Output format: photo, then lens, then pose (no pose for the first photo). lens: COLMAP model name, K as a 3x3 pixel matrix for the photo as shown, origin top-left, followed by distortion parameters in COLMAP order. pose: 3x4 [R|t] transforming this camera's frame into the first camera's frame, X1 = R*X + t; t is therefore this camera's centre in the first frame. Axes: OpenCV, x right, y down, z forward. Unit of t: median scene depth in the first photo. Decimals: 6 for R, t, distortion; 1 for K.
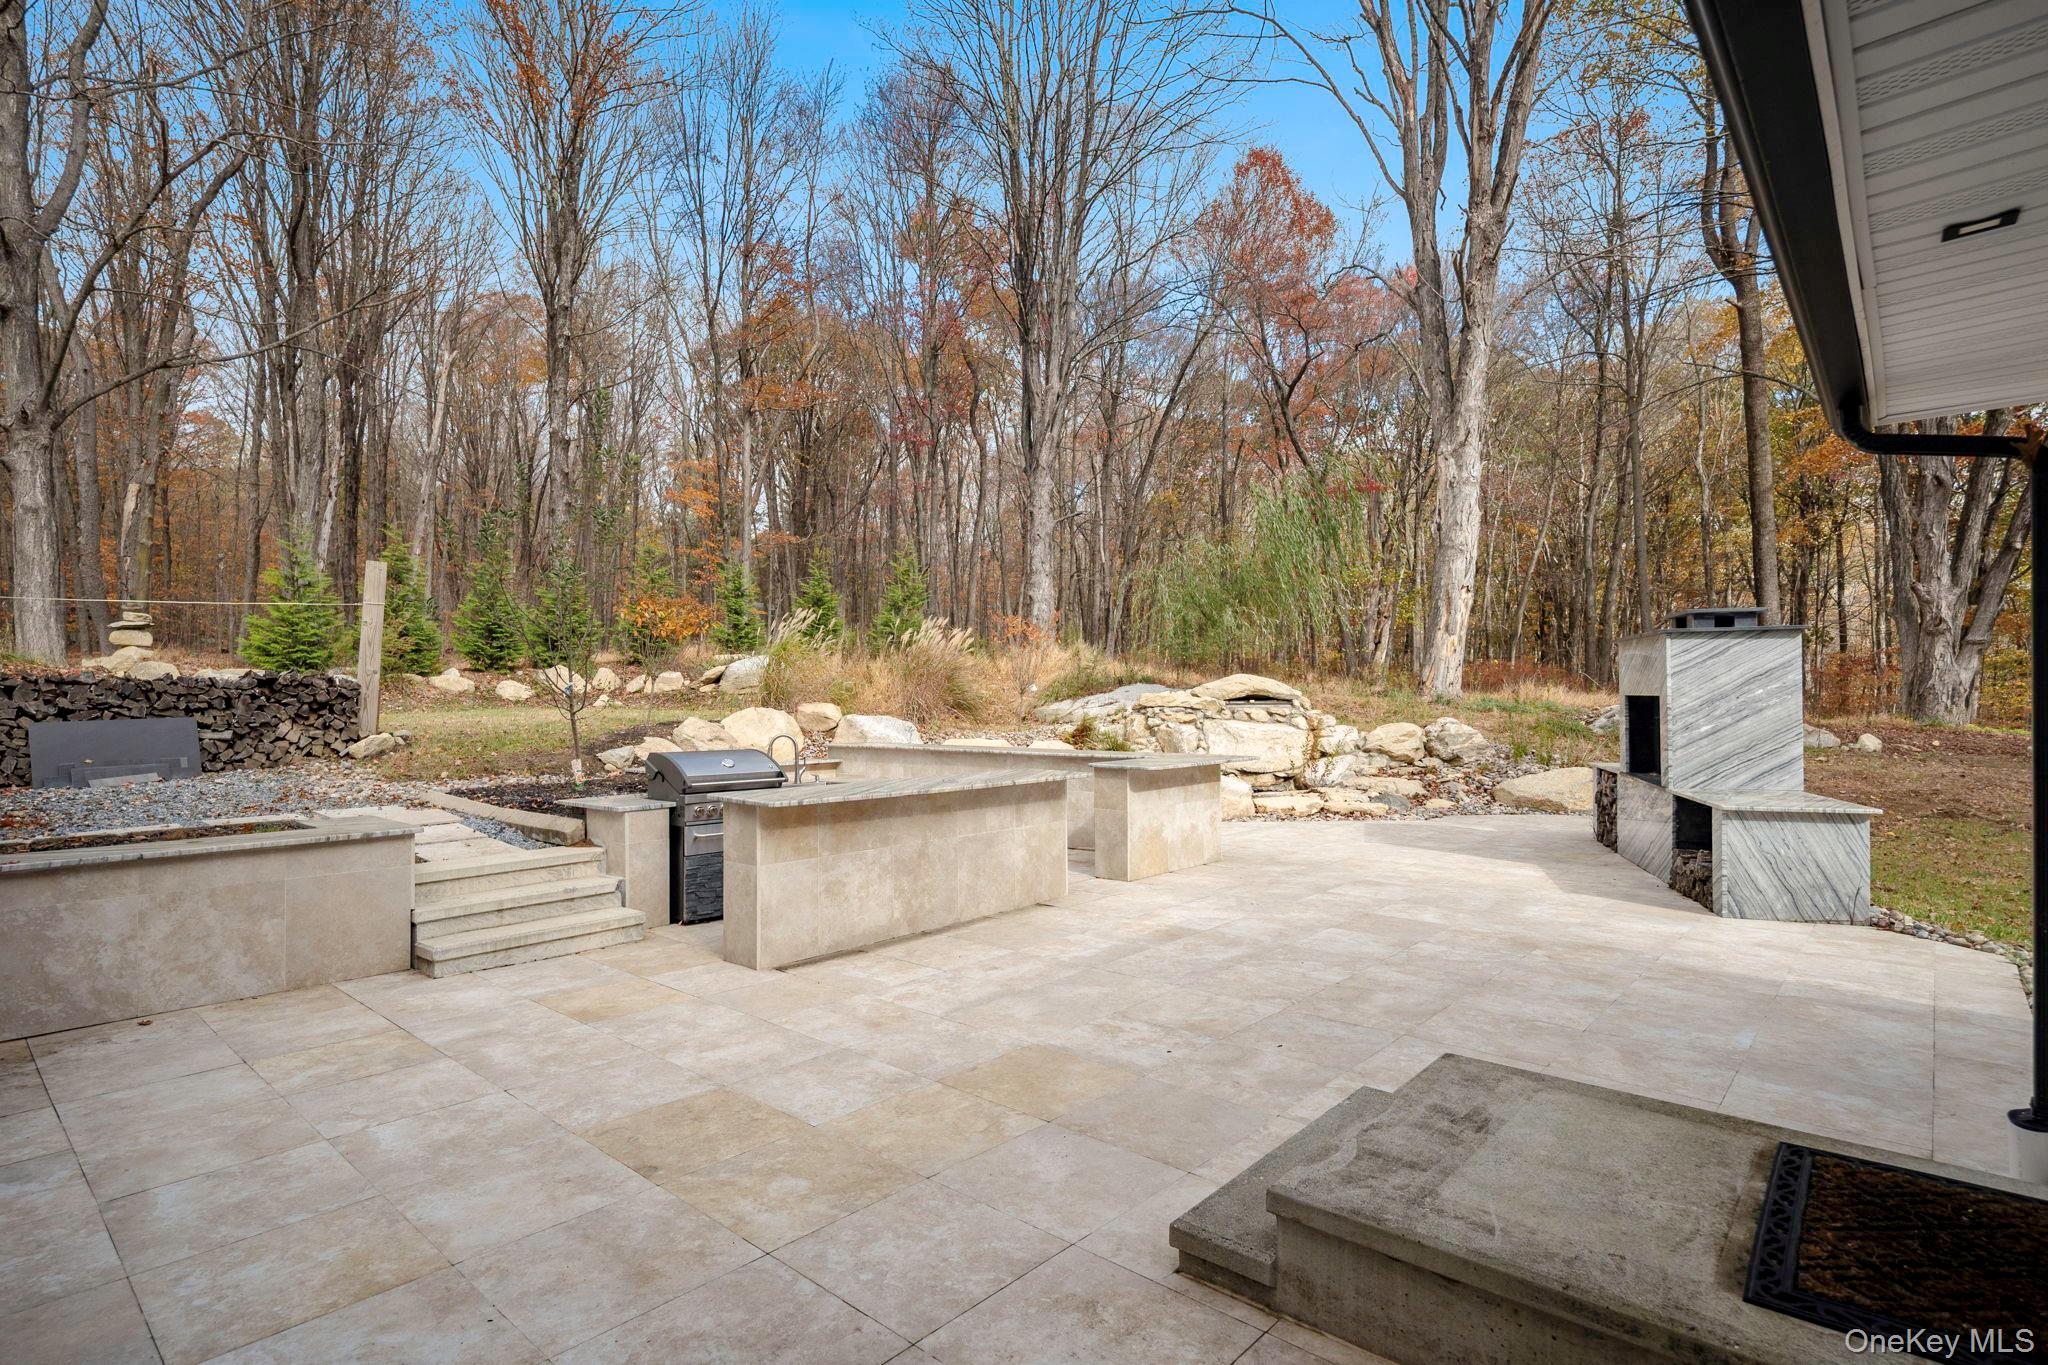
lens RADIAL K [[1008.1, 0, 1026.6], [0, 1008.1, 695.5], [0, 0, 1]] dist [0.003641, -0.001398]
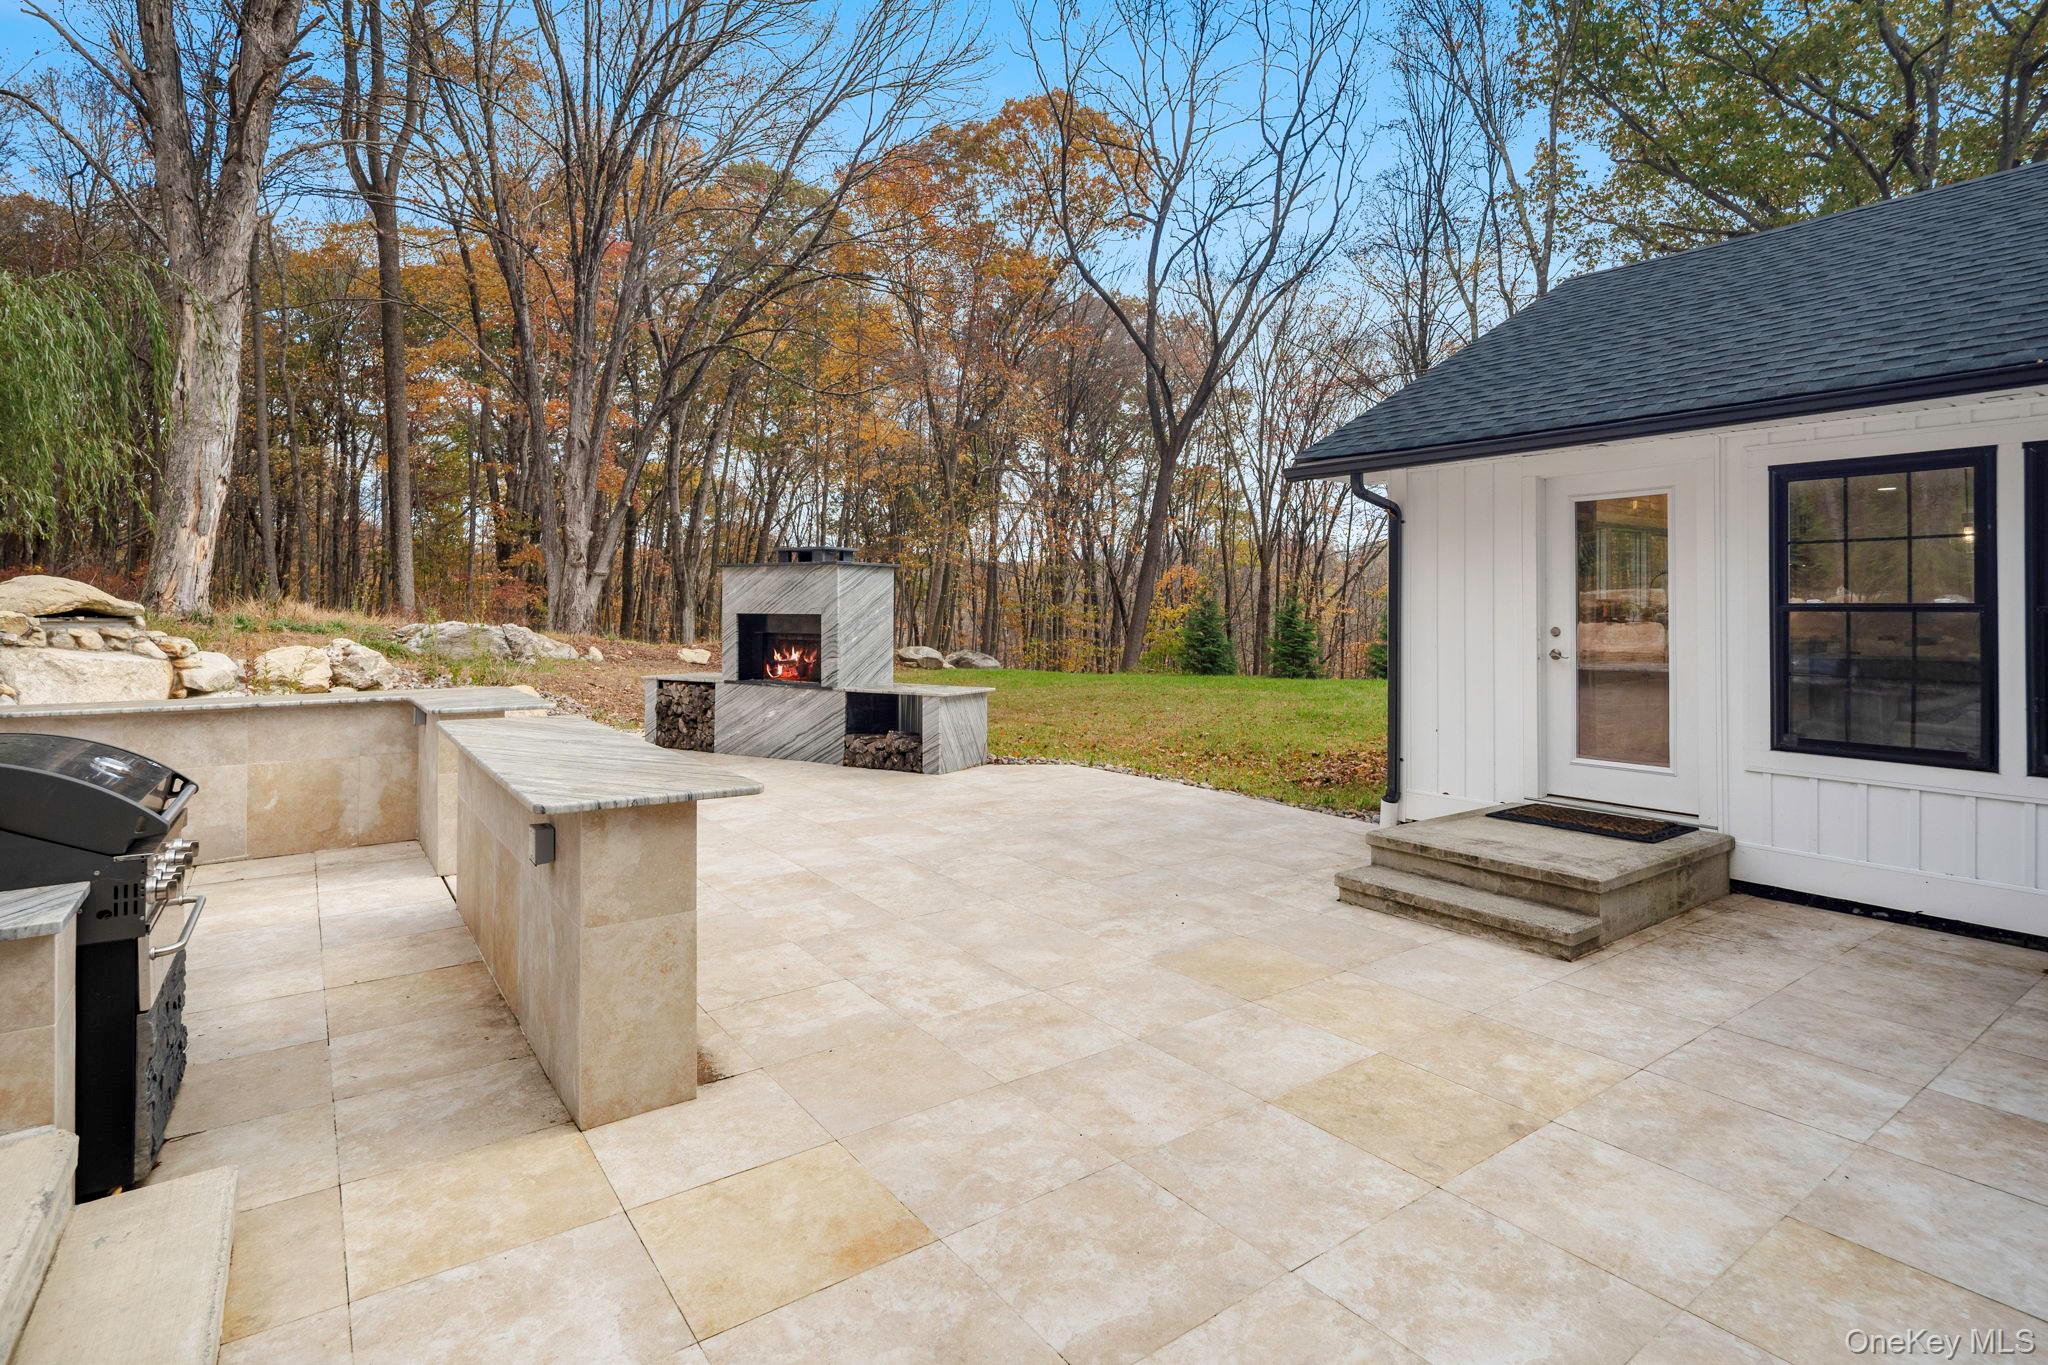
lens RADIAL K [[1008.1, 0, 1033.4], [0, 1008.1, 607.0], [0, 0, 1]] dist [0.003641, -0.001398]
pose [[0.217557, 0.013360, 0.975956, -0.943201], [-0.006201, 0.999905, -0.012305, 0.008498], [-0.976028, -0.003374, 0.217620, 0.849374]]
